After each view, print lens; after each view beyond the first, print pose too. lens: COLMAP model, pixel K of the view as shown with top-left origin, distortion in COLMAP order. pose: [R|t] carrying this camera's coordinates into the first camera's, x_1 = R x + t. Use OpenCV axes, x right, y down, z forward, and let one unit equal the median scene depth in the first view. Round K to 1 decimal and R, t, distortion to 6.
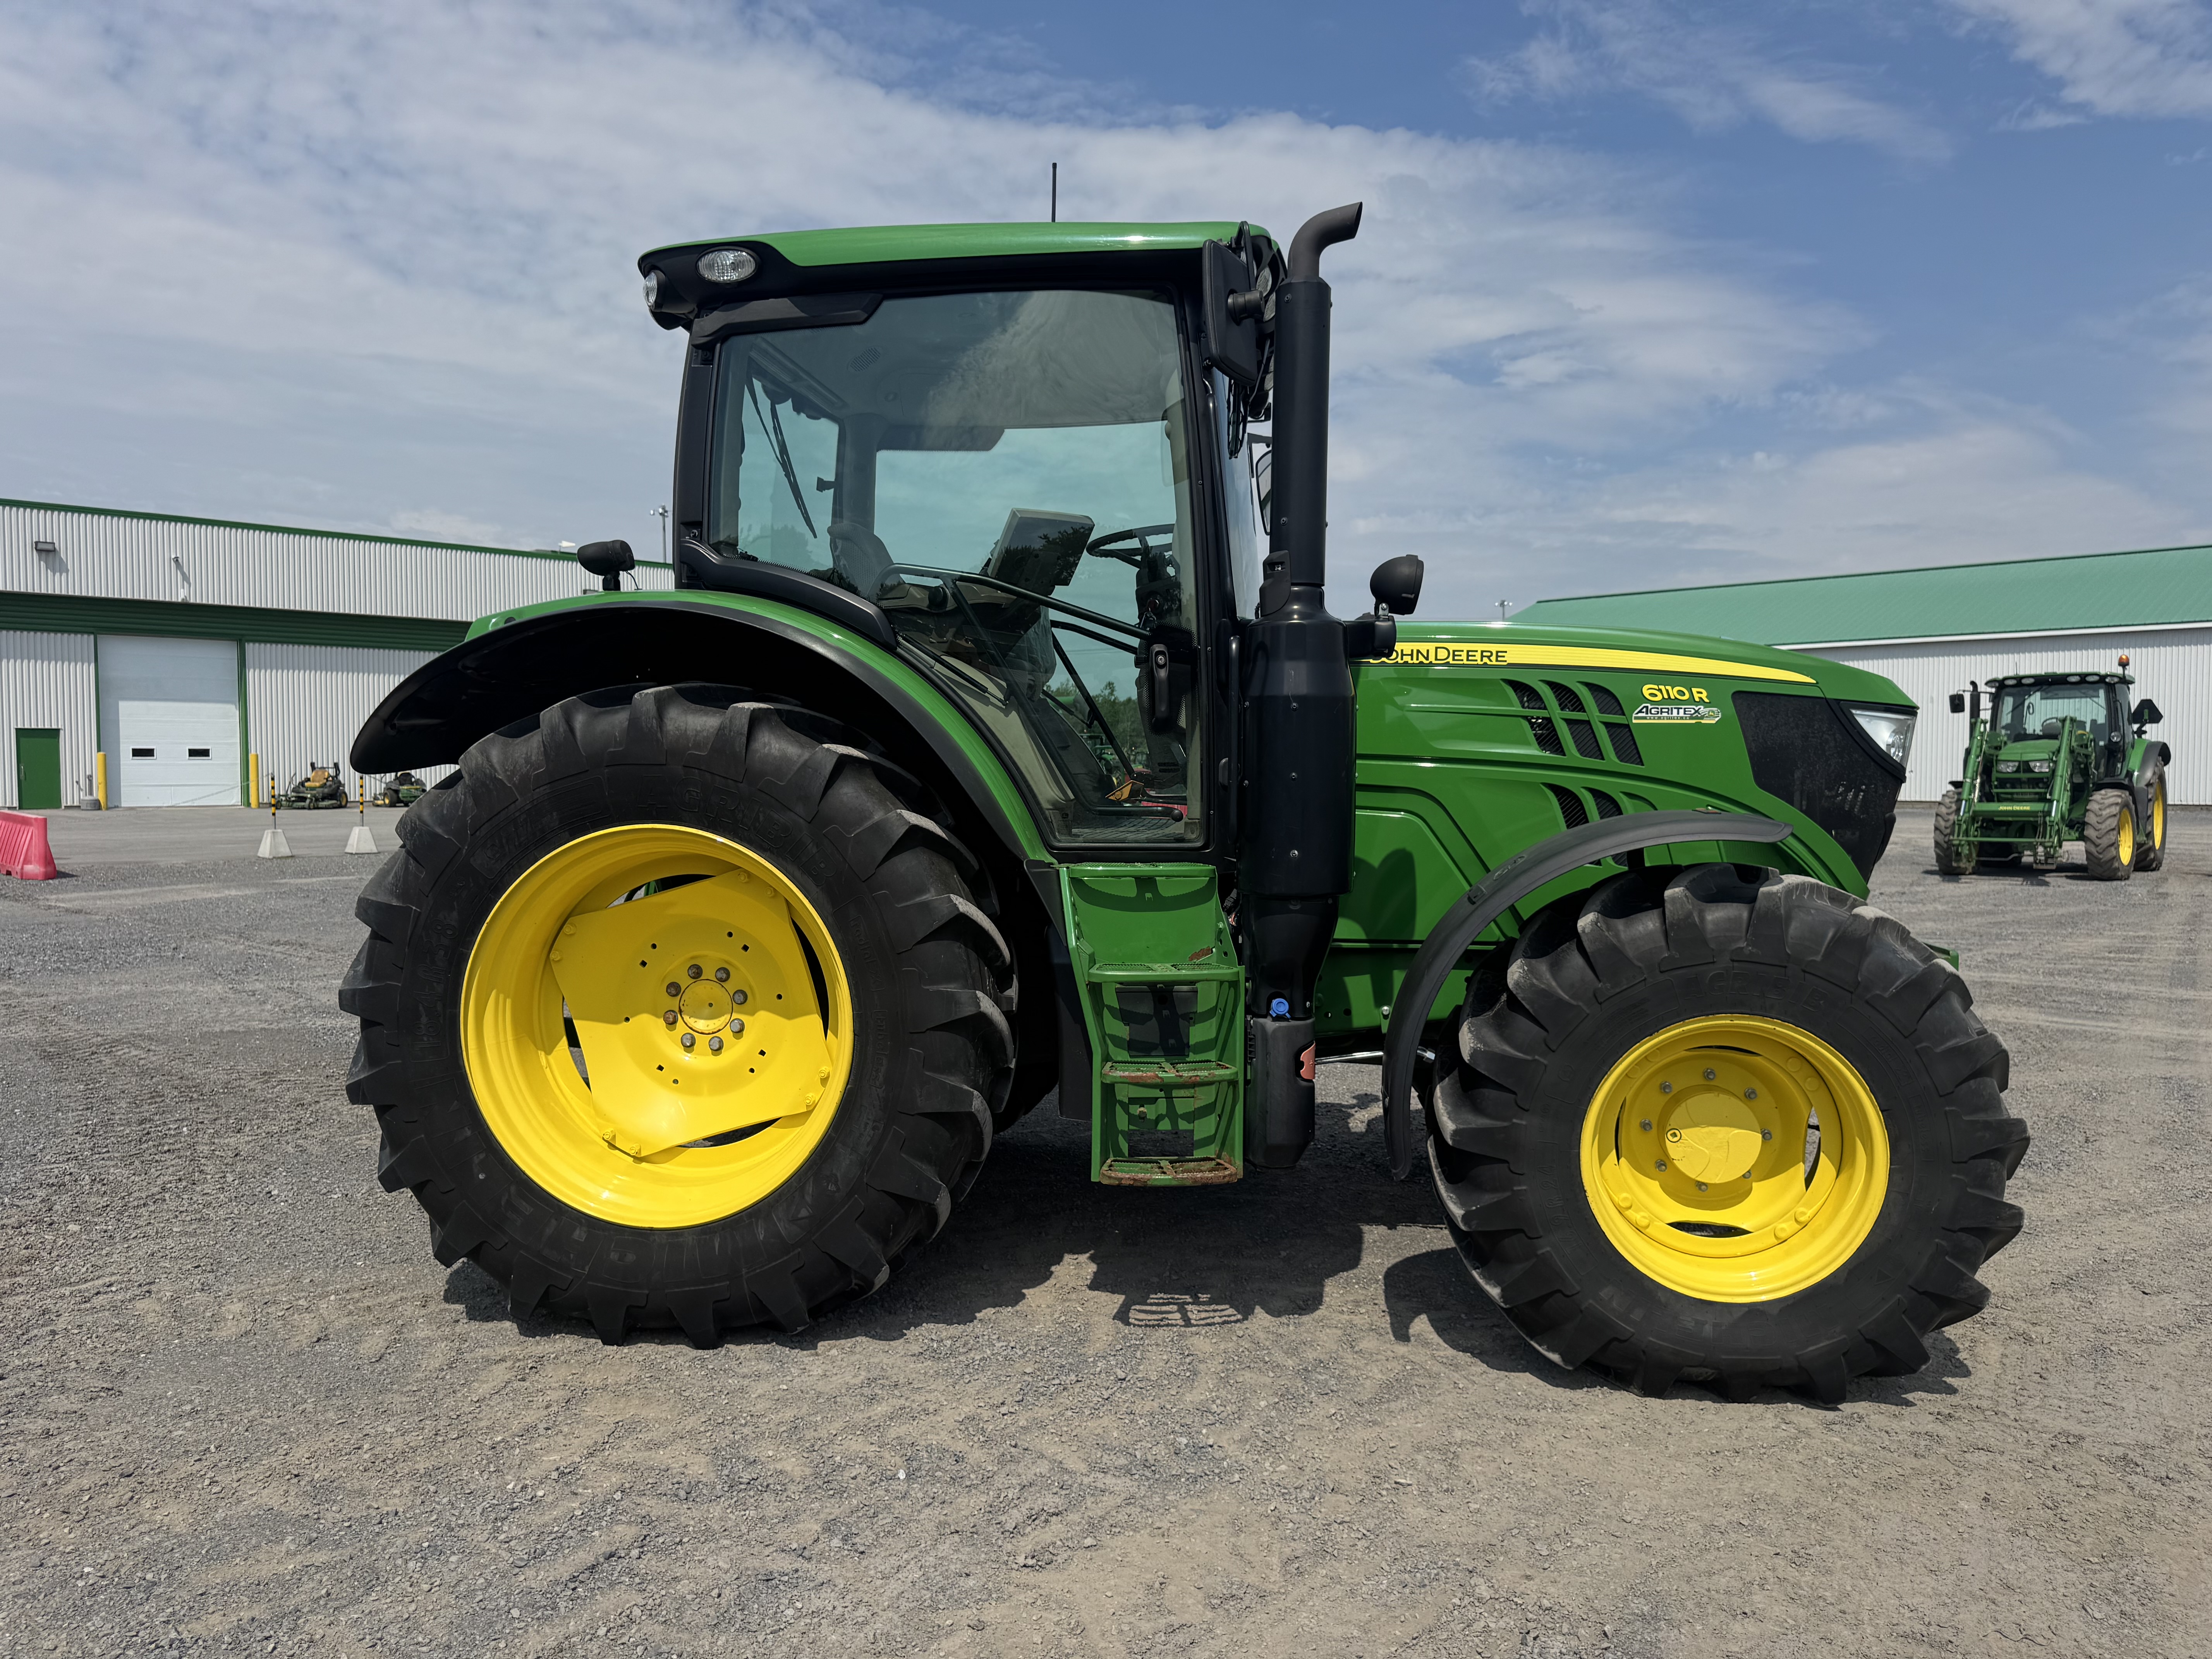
lens RADIAL K [[1574.1, 0, 1106.0], [0, 1574.1, 829.5], [0, 0, 1]] dist [0.008806, -0.003055]
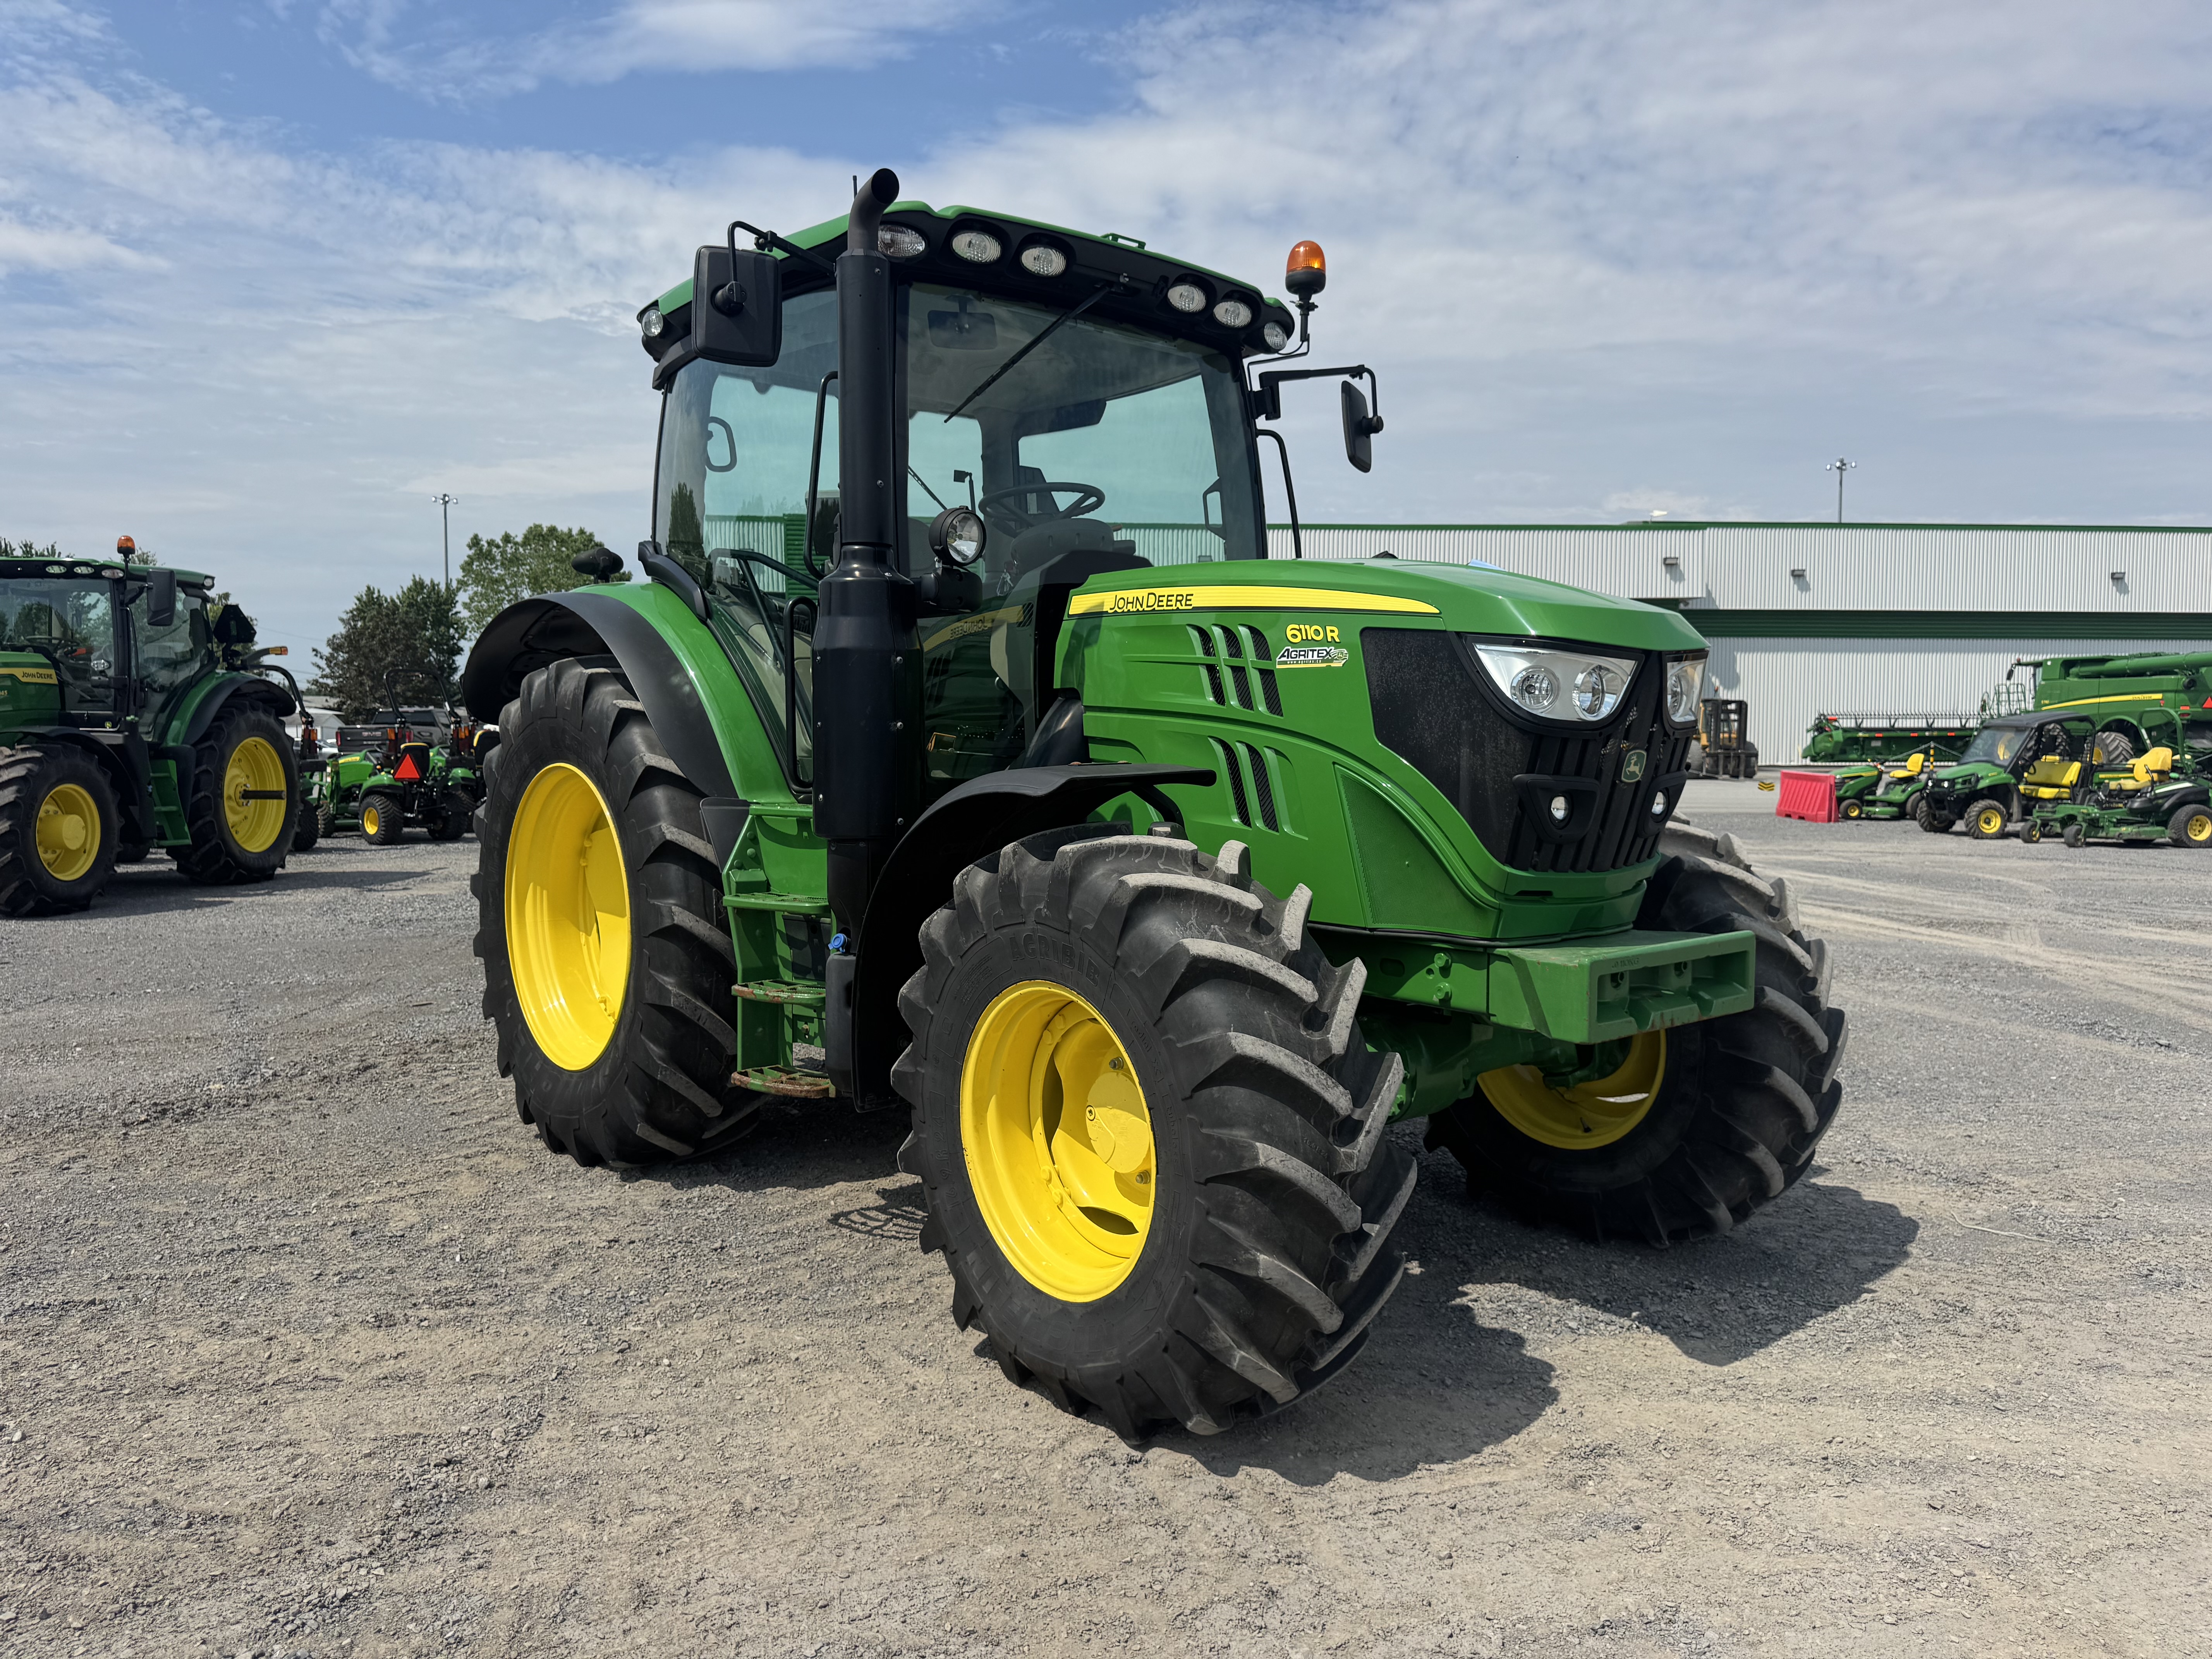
lens RADIAL K [[1576.1, 0, 1113.6], [0, 1576.1, 817.0], [0, 0, 1]] dist [0.000360, -0.001564]
pose [[0.753637, 0.035766, -0.656317, 0.859159], [-0.029103, 0.999355, 0.021041, -0.000495], [0.656647, 0.003244, 0.754191, 0.278577]]
